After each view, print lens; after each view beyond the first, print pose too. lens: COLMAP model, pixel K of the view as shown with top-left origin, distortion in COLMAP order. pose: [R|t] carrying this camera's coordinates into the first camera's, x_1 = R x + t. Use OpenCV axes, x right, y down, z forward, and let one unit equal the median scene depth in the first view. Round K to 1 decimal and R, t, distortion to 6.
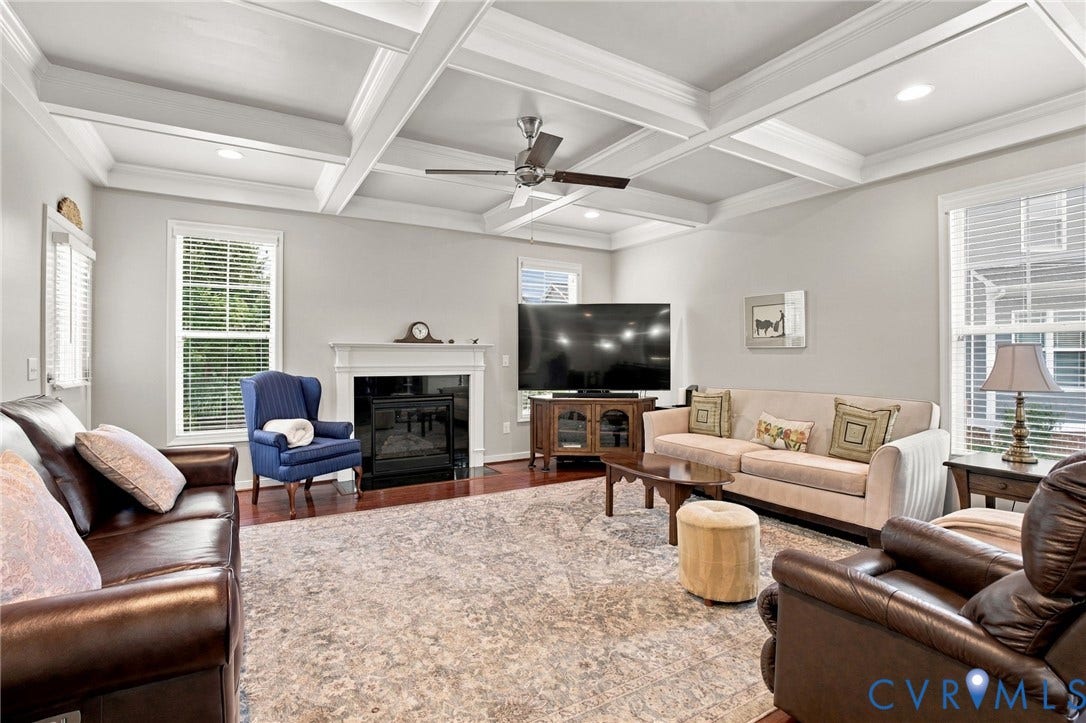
lens RADIAL K [[512.3, 0, 543.0], [0, 512.3, 361.5], [0, 0, 1]] dist [-0.000440, -0.000013]
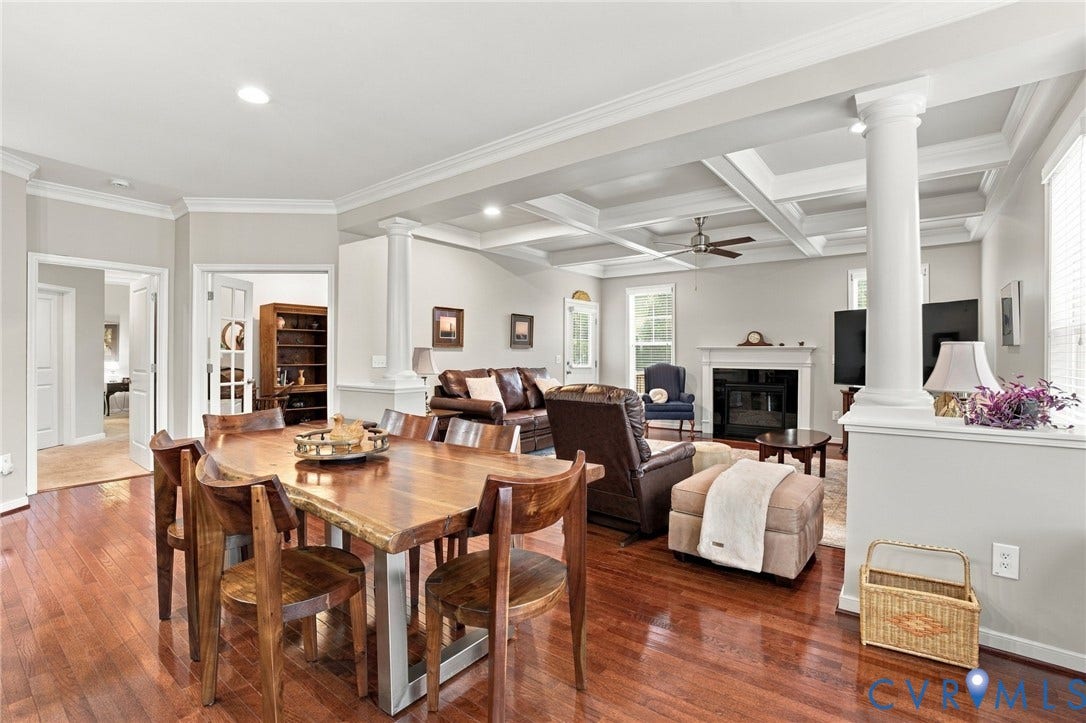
lens RADIAL K [[512.3, 0, 543.0], [0, 512.3, 361.5], [0, 0, 1]] dist [-0.000440, -0.000013]
pose [[0.380270, 0.015011, -0.924754, 0.838933], [-0.011188, 0.999870, 0.011629, -0.003534], [0.924808, 0.005924, 0.380389, -0.070837]]
